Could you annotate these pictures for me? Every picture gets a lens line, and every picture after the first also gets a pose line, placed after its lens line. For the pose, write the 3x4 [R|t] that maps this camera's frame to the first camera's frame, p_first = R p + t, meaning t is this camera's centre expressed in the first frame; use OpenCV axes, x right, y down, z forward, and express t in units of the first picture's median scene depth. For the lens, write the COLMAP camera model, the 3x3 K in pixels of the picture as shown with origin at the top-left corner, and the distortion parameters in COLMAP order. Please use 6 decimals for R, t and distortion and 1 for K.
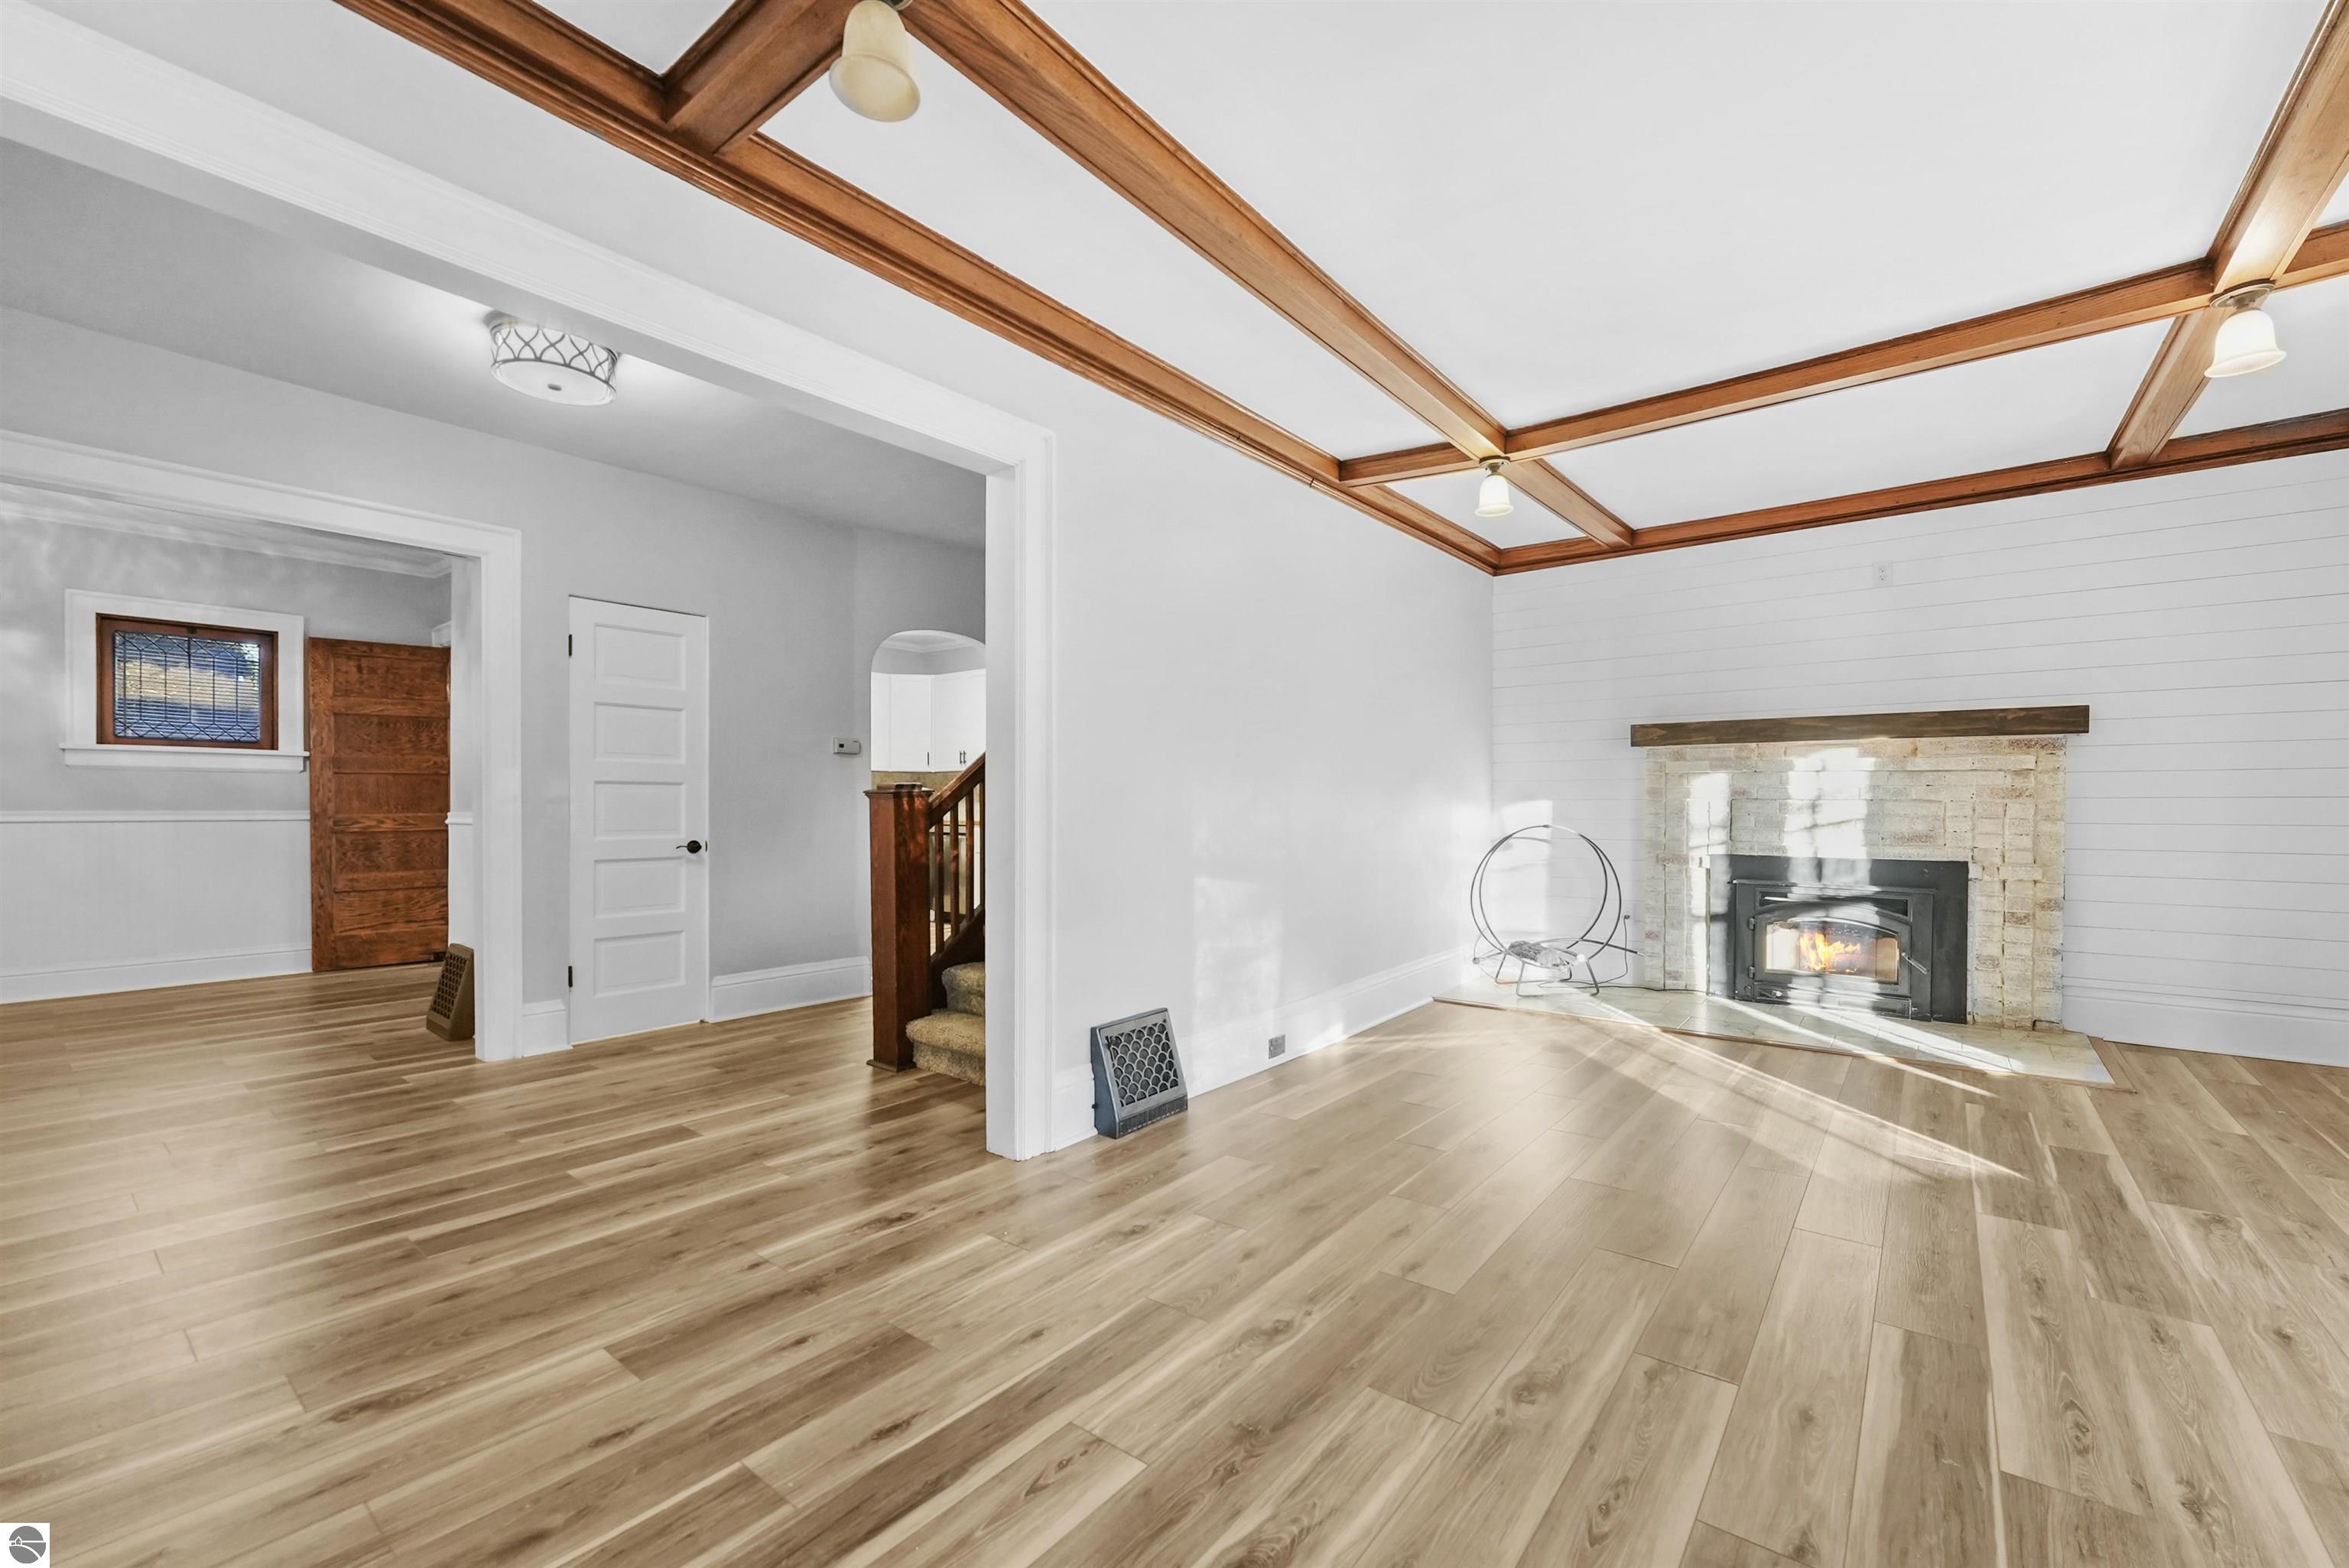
lens RADIAL K [[957.7, 0, 1184.0], [0, 957.7, 807.2], [0, 0, 1]] dist [-0.002490, 0.000077]
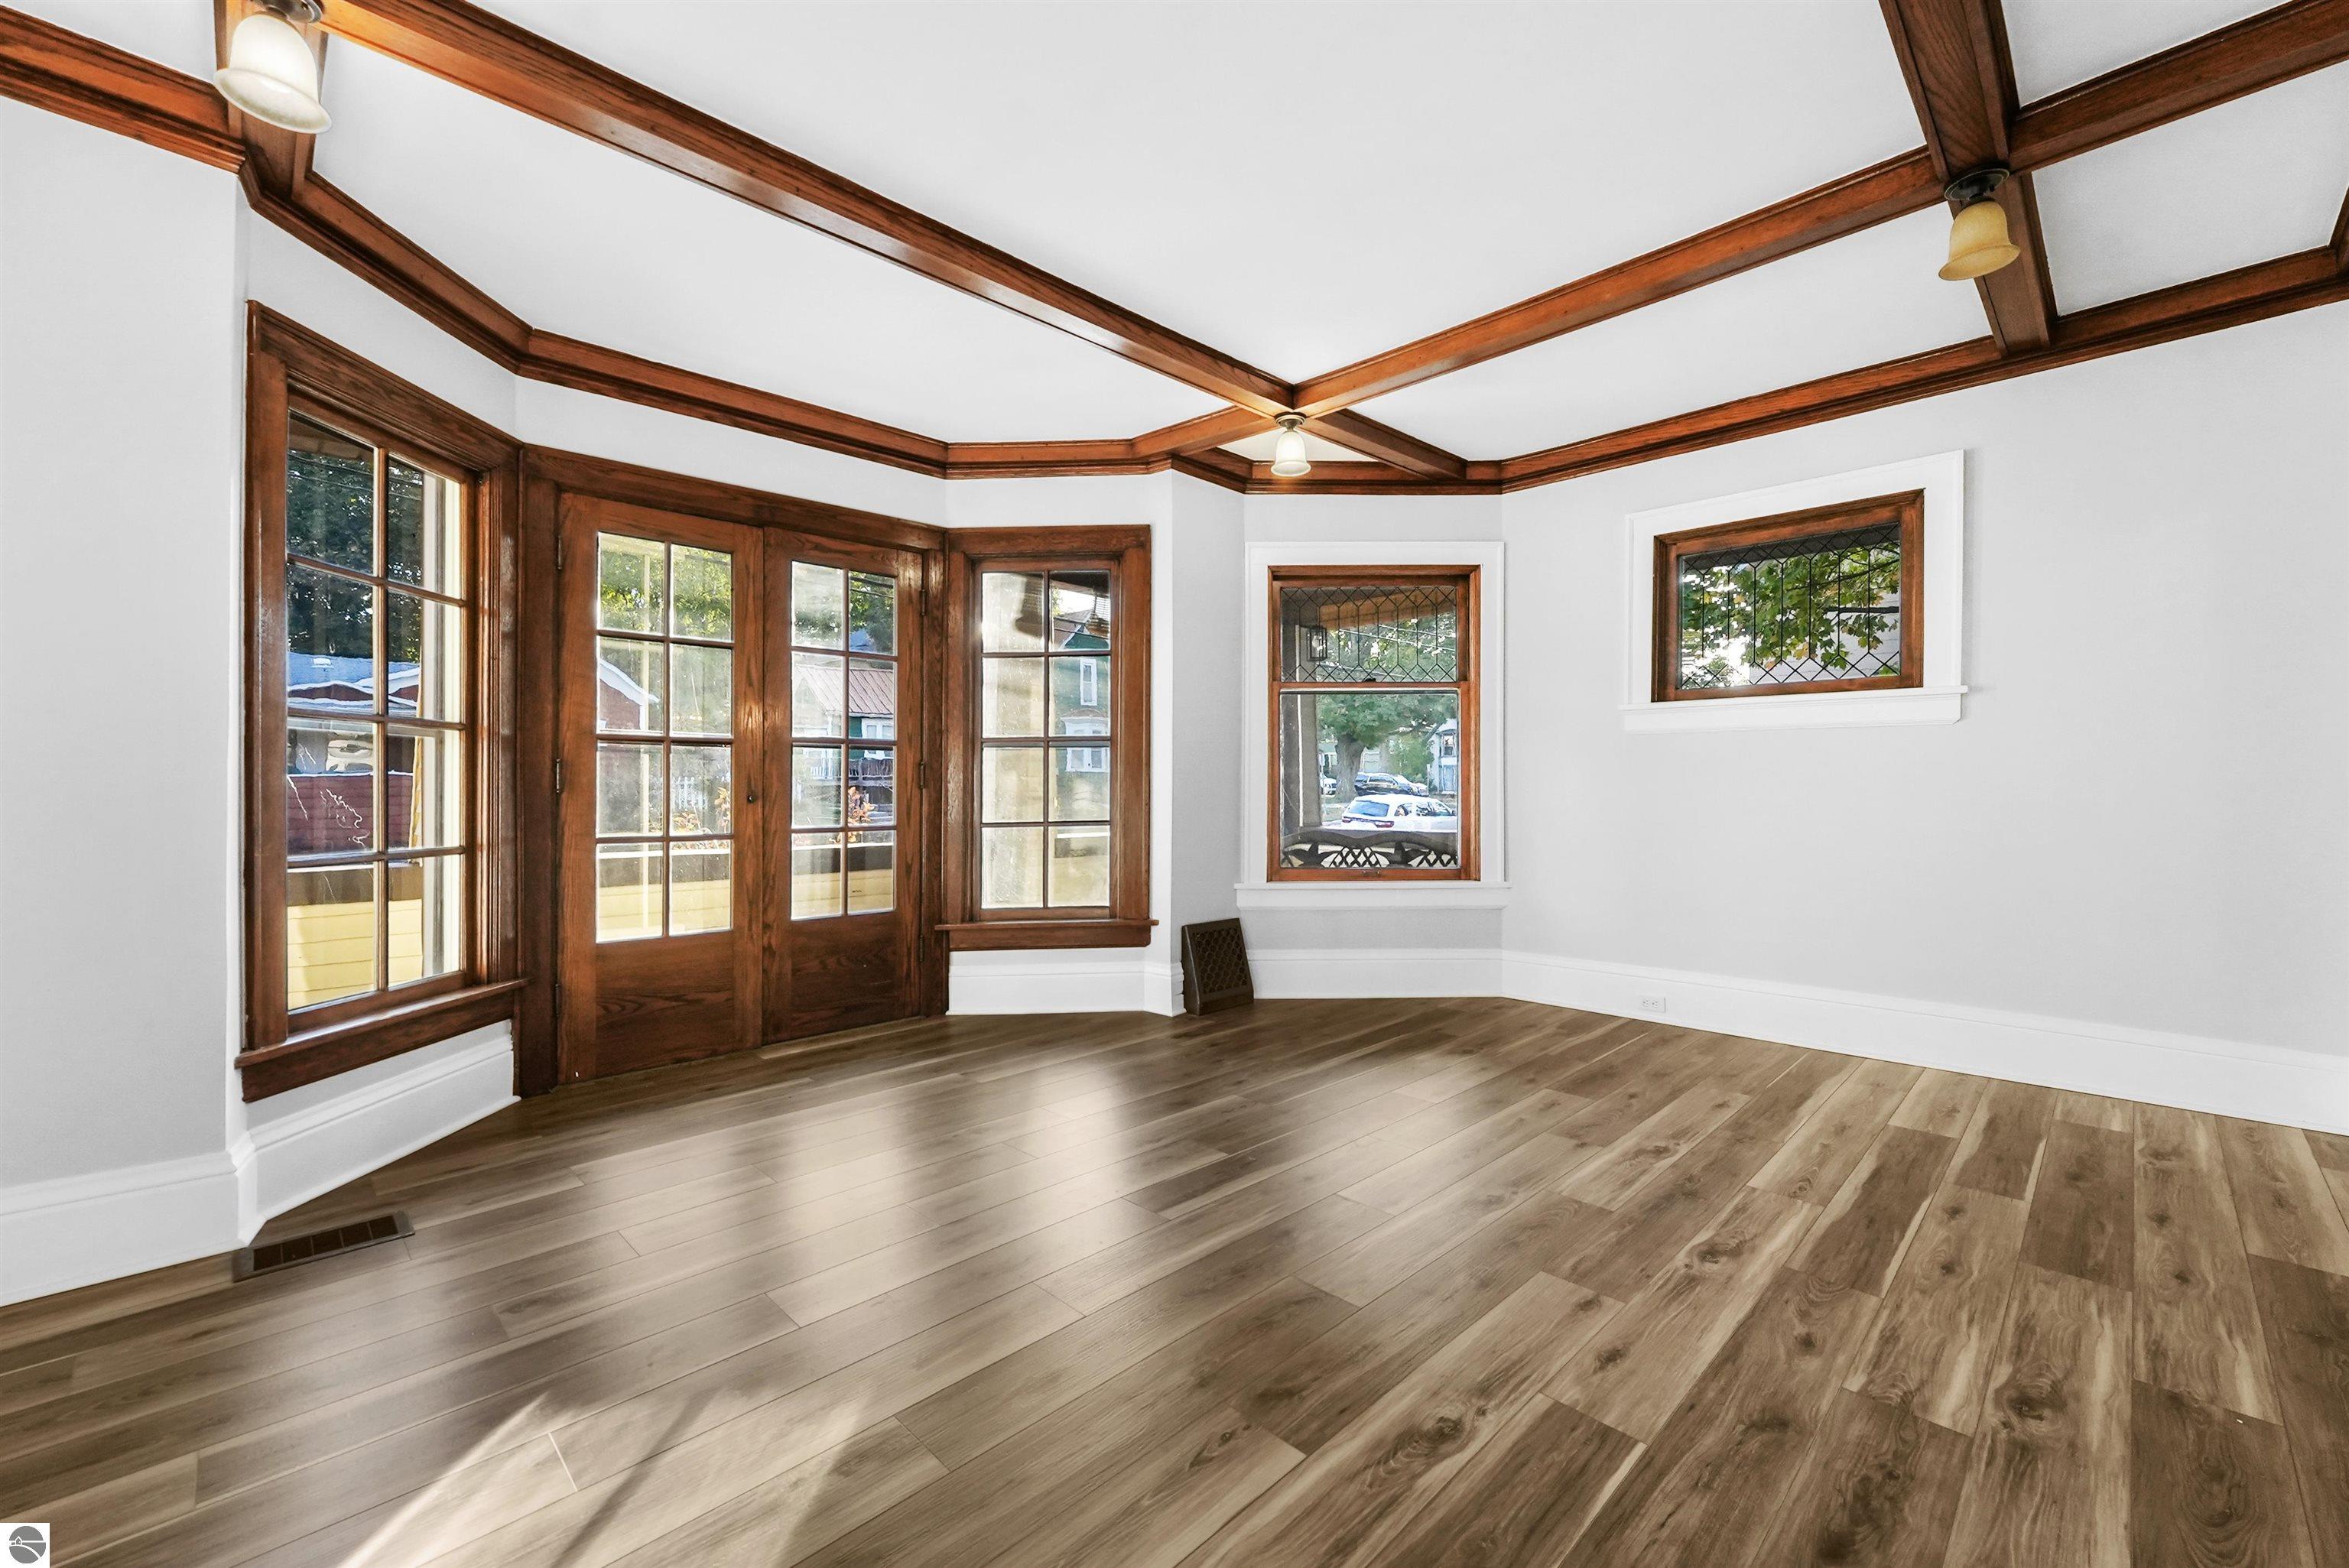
lens RADIAL K [[946.3, 0, 1188.2], [0, 946.3, 786.9], [0, 0, 1]] dist [-0.002496, 0.000130]
pose [[-0.993021, 0.003047, 0.117895, 0.243850], [0.003491, 0.999988, 0.003567, 0.002337], [-0.117882, 0.003953, -0.993020, 0.928913]]
